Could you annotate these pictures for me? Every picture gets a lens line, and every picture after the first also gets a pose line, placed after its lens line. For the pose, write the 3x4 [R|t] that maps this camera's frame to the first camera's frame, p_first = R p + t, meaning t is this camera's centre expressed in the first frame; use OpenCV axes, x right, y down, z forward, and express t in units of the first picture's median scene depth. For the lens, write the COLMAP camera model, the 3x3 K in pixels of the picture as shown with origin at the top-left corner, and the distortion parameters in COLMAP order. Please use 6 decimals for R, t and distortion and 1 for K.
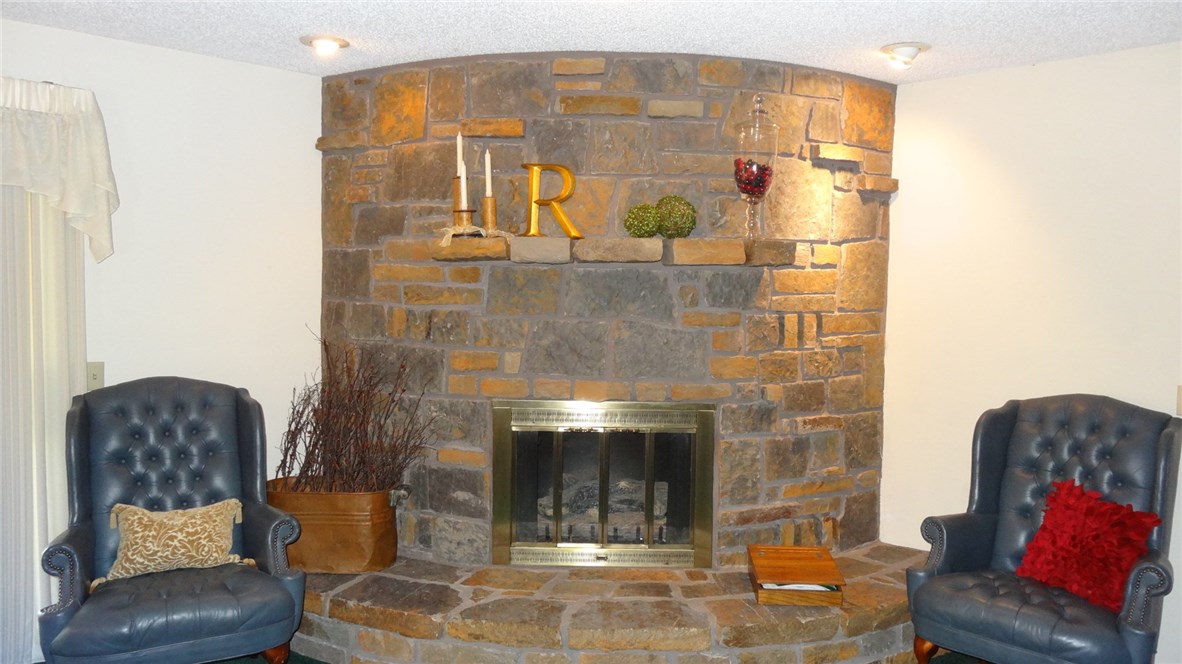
lens RADIAL K [[864.8, 0, 591.0], [0, 864.8, 332.0], [0, 0, 1]] dist [0.000112, -0.006328]
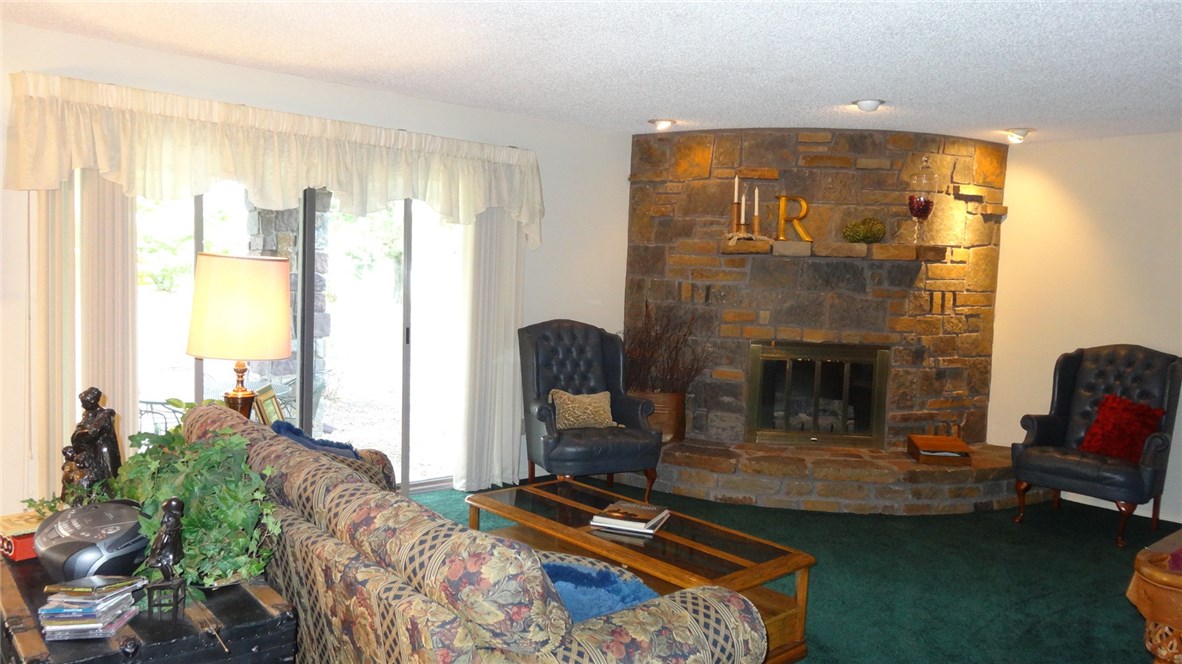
lens RADIAL K [[864.8, 0, 591.0], [0, 864.8, 332.0], [0, 0, 1]] dist [0.000112, -0.006328]
pose [[0.997855, 0.026173, -0.060004, -0.313594], [-0.025425, 0.999590, 0.013202, 0.049017], [0.060325, -0.011648, 0.998111, -0.637637]]
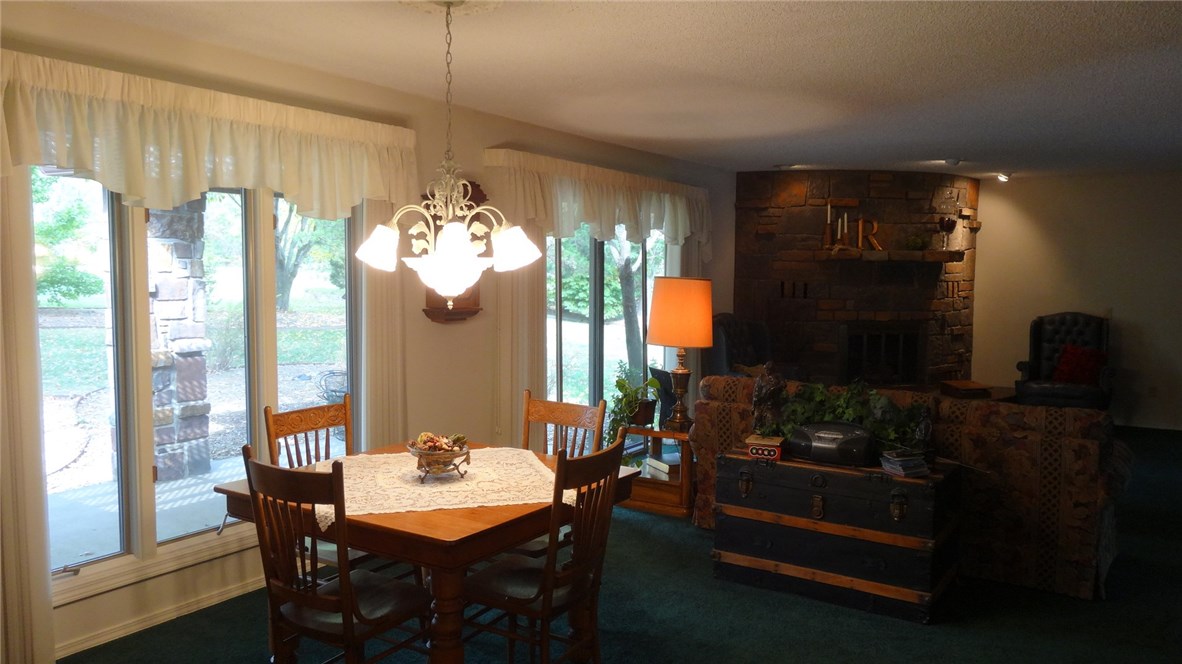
lens RADIAL K [[870.4, 0, 591.0], [0, 870.4, 332.0], [0, 0, 1]] dist [-0.000775, -0.002812]
pose [[0.974992, -0.026595, 0.220643, -1.246124], [0.022622, 0.999534, 0.020514, 0.043031], [-0.221086, -0.015009, 0.975139, -1.072911]]
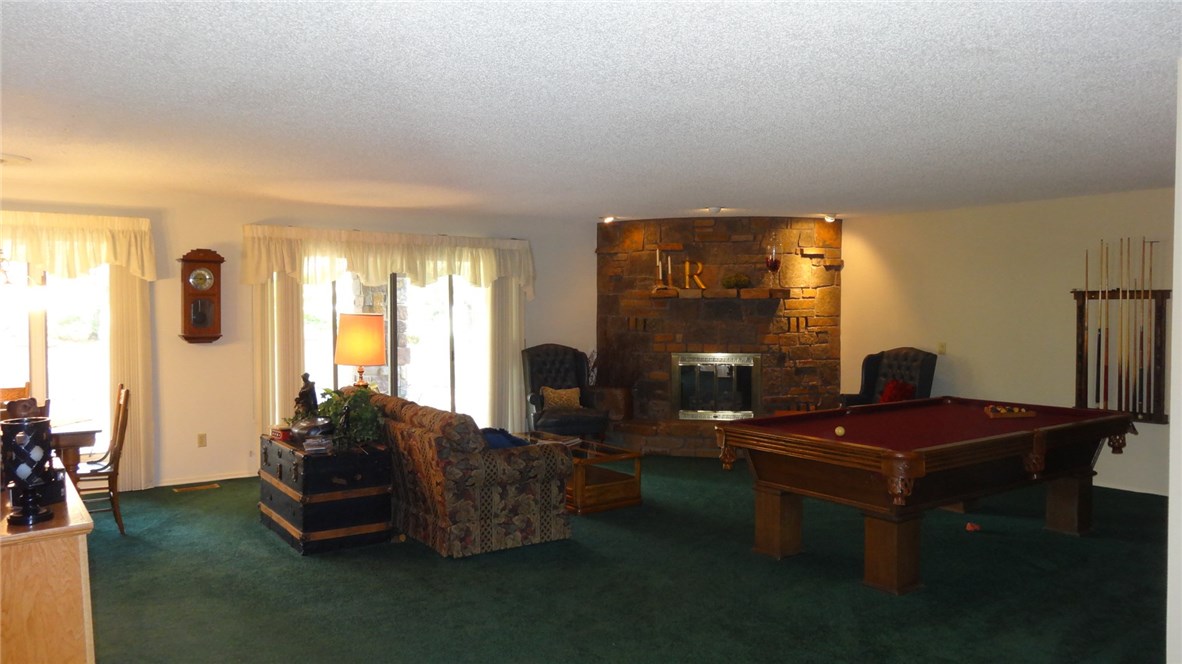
lens RADIAL K [[864.8, 0, 591.0], [0, 864.8, 332.0], [0, 0, 1]] dist [0.000112, -0.006328]
pose [[0.987892, -0.011581, -0.154713, 0.046347], [0.007284, 0.999573, -0.028309, 0.086112], [0.154974, 0.026839, 0.987554, -1.530253]]
